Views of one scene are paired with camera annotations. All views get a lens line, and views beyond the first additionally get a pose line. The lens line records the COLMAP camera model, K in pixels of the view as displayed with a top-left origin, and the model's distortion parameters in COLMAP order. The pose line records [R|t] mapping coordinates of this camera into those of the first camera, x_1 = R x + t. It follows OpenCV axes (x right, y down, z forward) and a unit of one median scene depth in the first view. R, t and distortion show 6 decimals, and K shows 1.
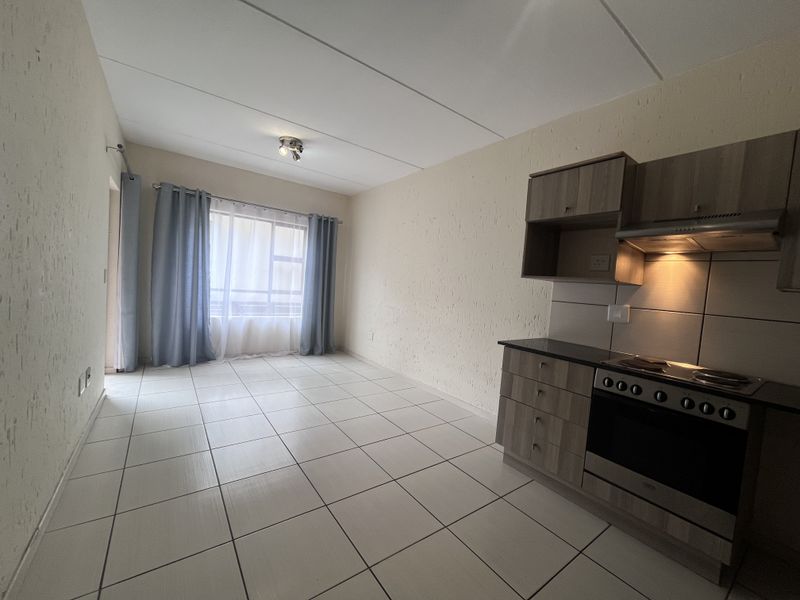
lens RADIAL K [[322.4, 0, 400.0], [0, 322.4, 300.0], [0, 0, 1]] dist [-0.002597, -0.000149]
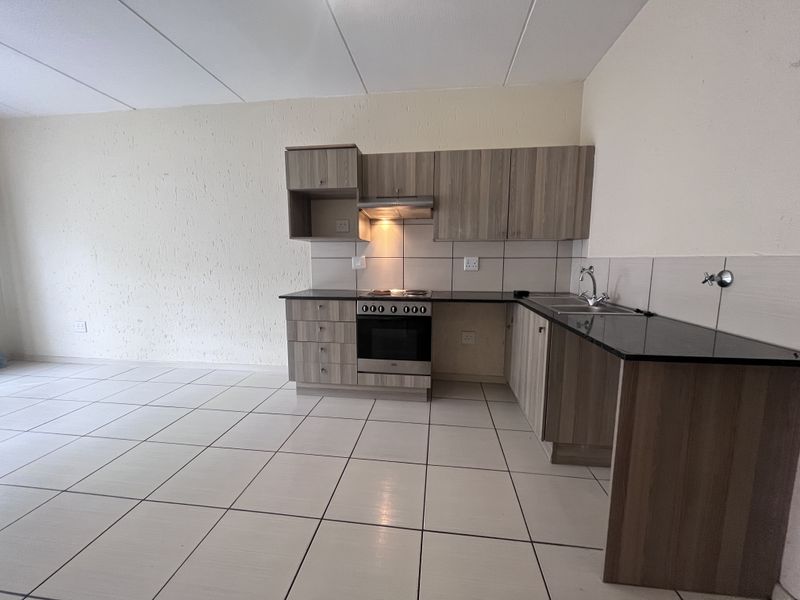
lens RADIAL K [[322.4, 0, 400.0], [0, 322.4, 300.0], [0, 0, 1]] dist [-0.002597, -0.000149]
pose [[0.675600, -0.165071, 0.718551, -0.255849], [0.088063, 0.985703, 0.143645, 0.017595], [-0.731990, -0.033768, 0.680478, -0.099230]]
